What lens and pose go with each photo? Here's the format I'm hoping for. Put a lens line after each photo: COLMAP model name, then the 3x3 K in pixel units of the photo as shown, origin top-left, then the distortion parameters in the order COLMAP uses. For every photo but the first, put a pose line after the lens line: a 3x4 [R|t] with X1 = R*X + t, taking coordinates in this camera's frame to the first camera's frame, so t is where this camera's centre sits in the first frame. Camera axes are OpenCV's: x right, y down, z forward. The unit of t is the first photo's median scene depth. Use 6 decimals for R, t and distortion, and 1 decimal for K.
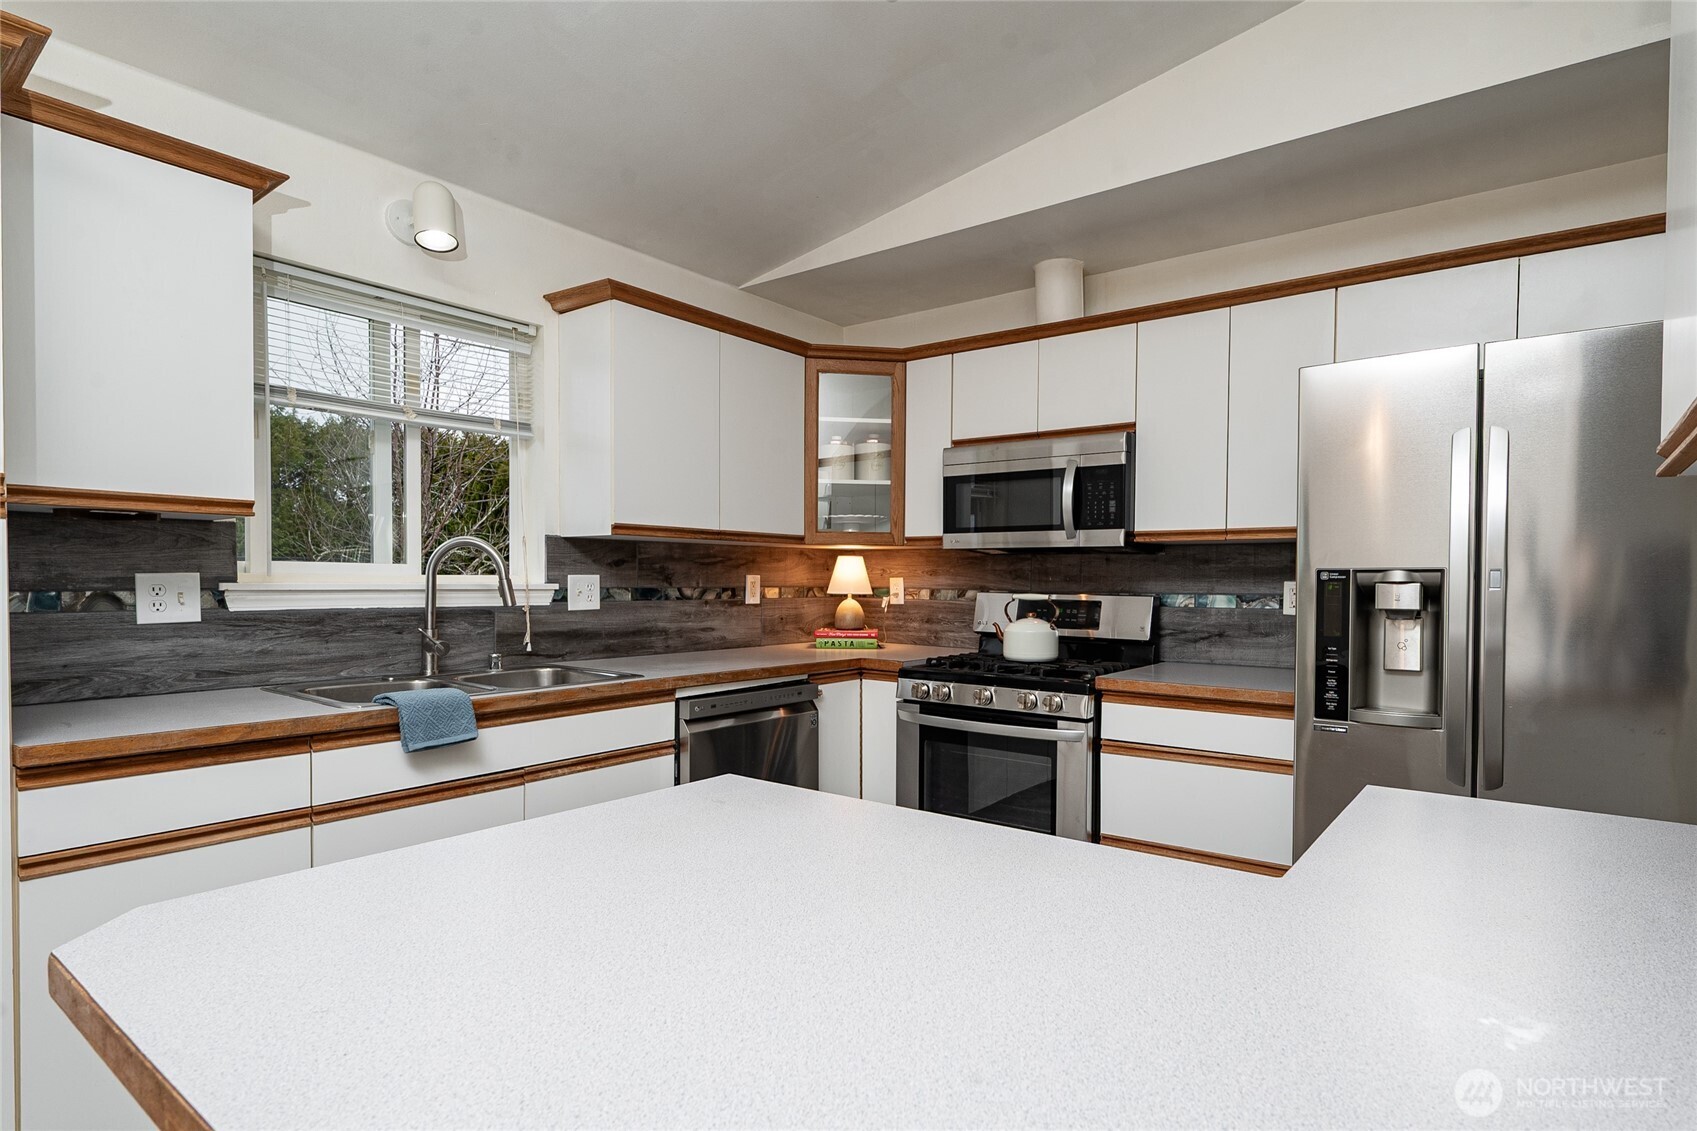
lens RADIAL K [[861.2, 0, 888.9], [0, 861.2, 601.8], [0, 0, 1]] dist [-0.002076, -0.001364]
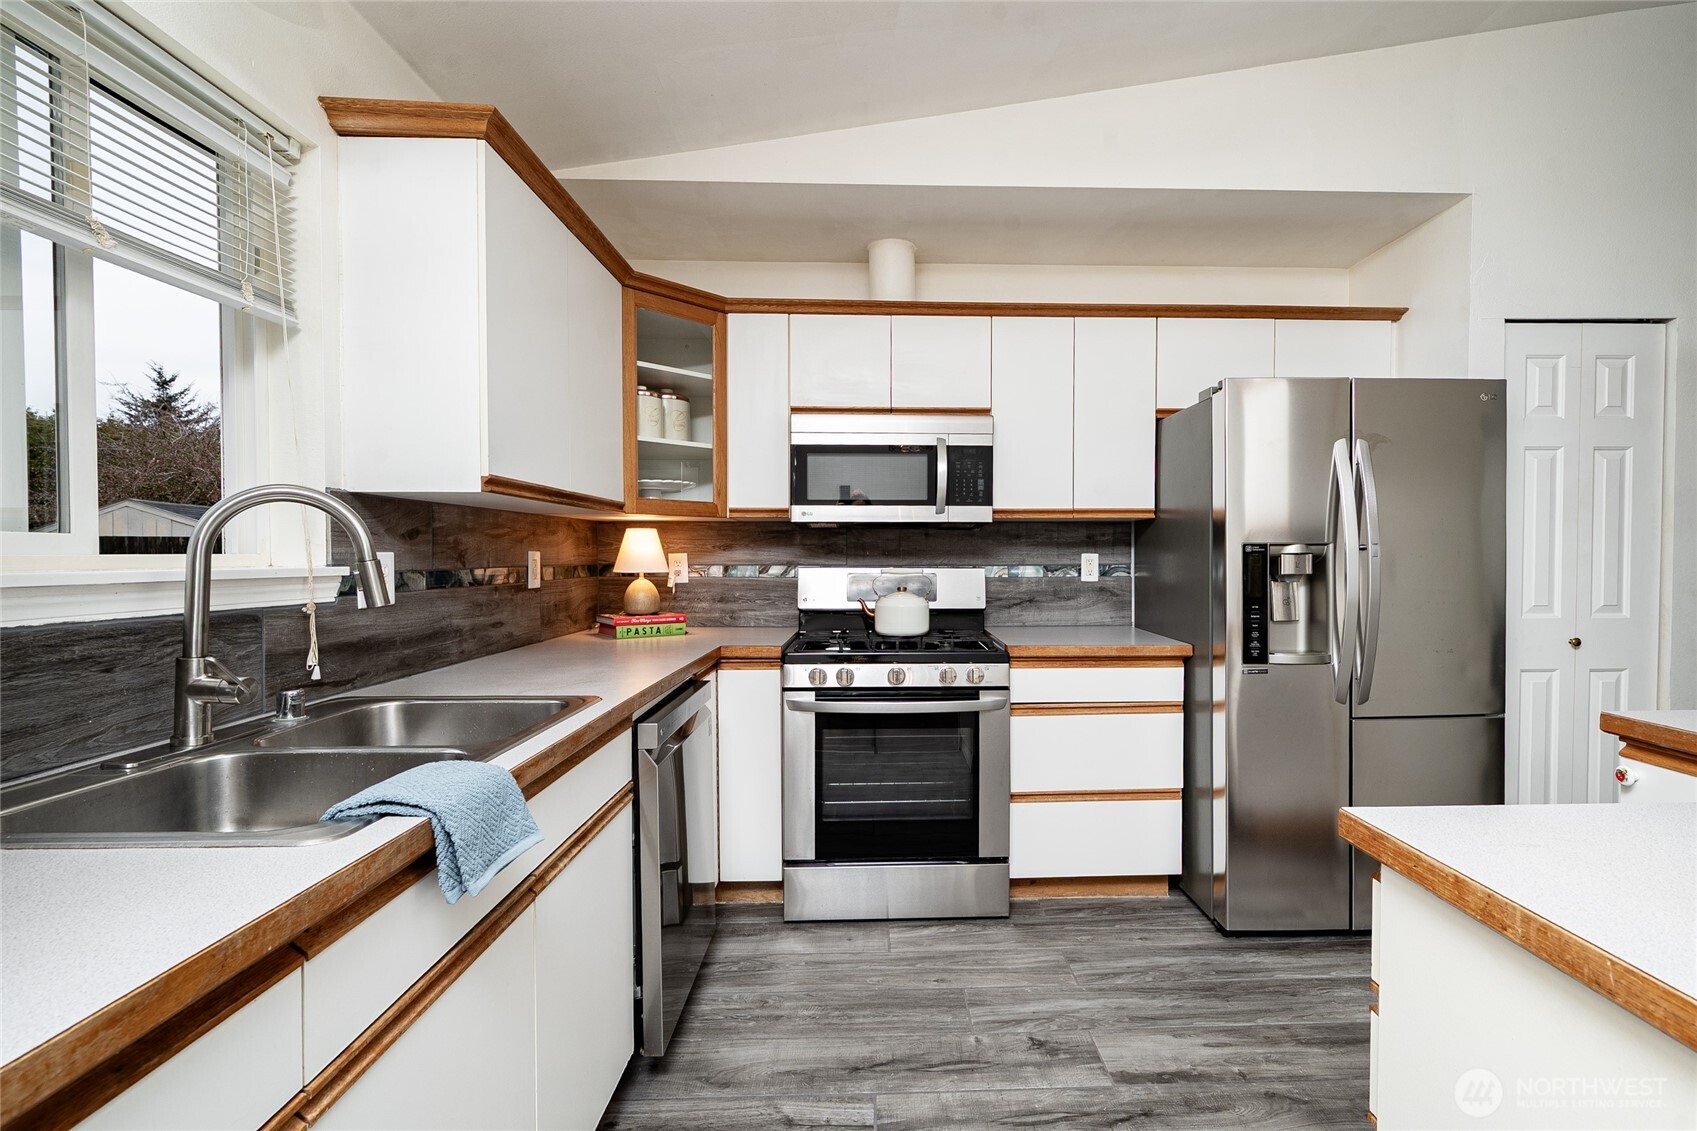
lens RADIAL K [[769.1, 0, 886.4], [0, 769.1, 570.8], [0, 0, 1]] dist [-0.001750, -0.000522]
pose [[0.789545, -0.021532, 0.613314, -0.407902], [0.023798, 0.999707, 0.004462, -0.010834], [-0.613230, 0.011073, 0.789826, 0.311063]]
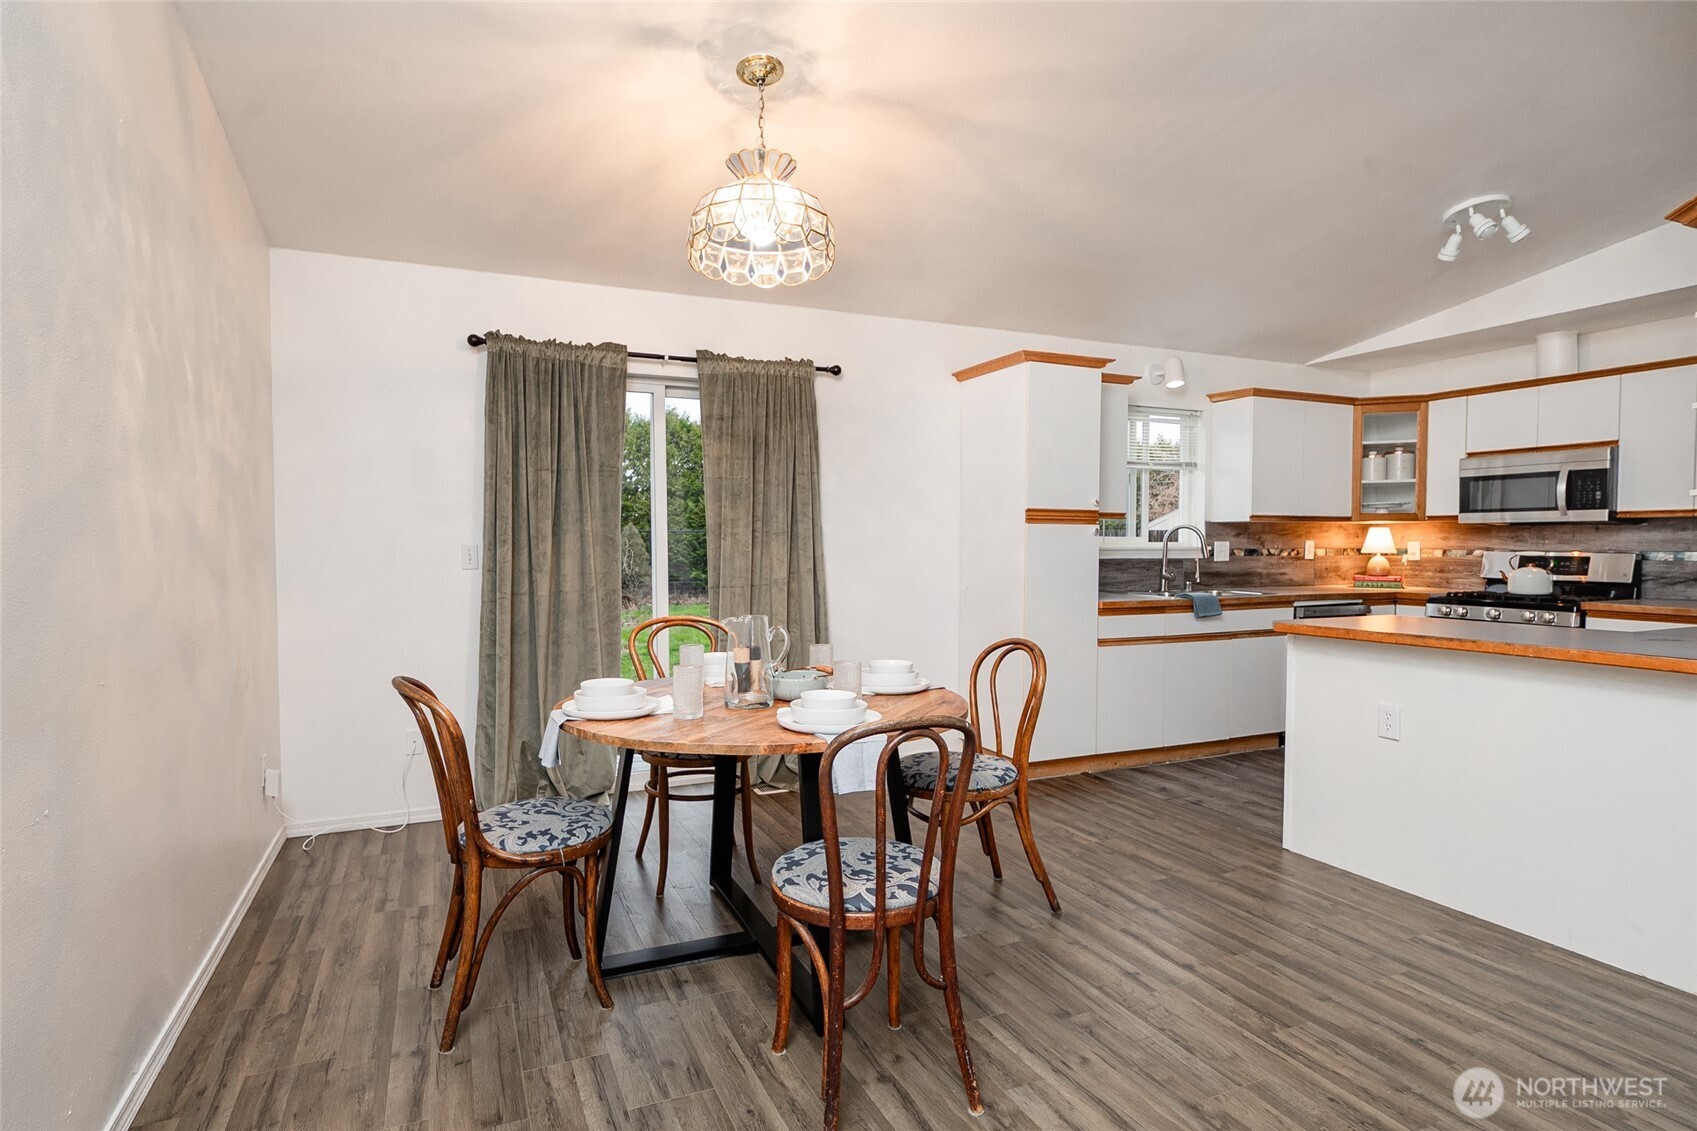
lens RADIAL K [[816.5, 0, 845.7], [0, 816.5, 569.8], [0, 0, 1]] dist [-0.006038, -0.001616]
pose [[0.862823, 0.008737, -0.505431, -0.166537], [-0.006207, 0.999958, 0.006691, 0.022049], [0.505468, -0.002636, 0.862841, -0.924693]]
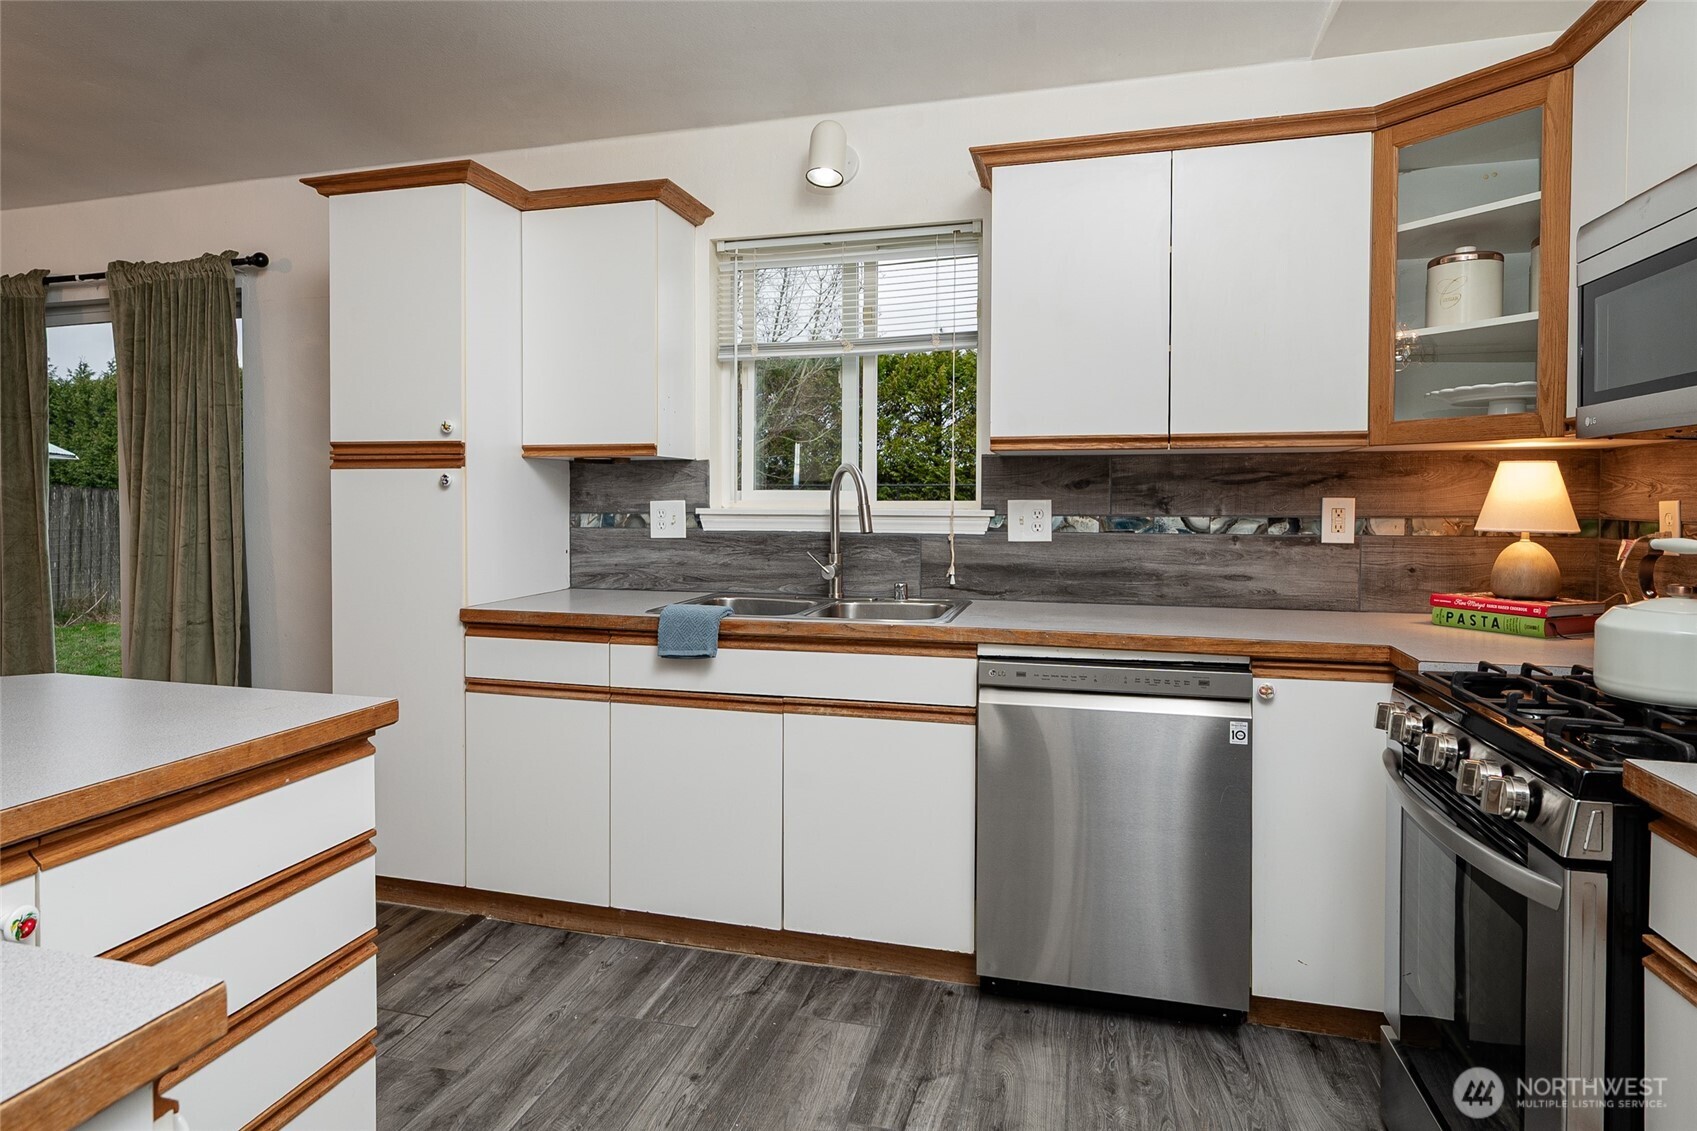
lens RADIAL K [[964.0, 0, 800.4], [0, 964.0, 526.8], [0, 0, 1]] dist [-0.009037, -0.001030]
pose [[0.356143, 0.019050, -0.934237, 0.446146], [-0.023586, 0.999657, 0.011393, -0.010324], [0.934134, 0.017977, 0.356470, 0.459914]]
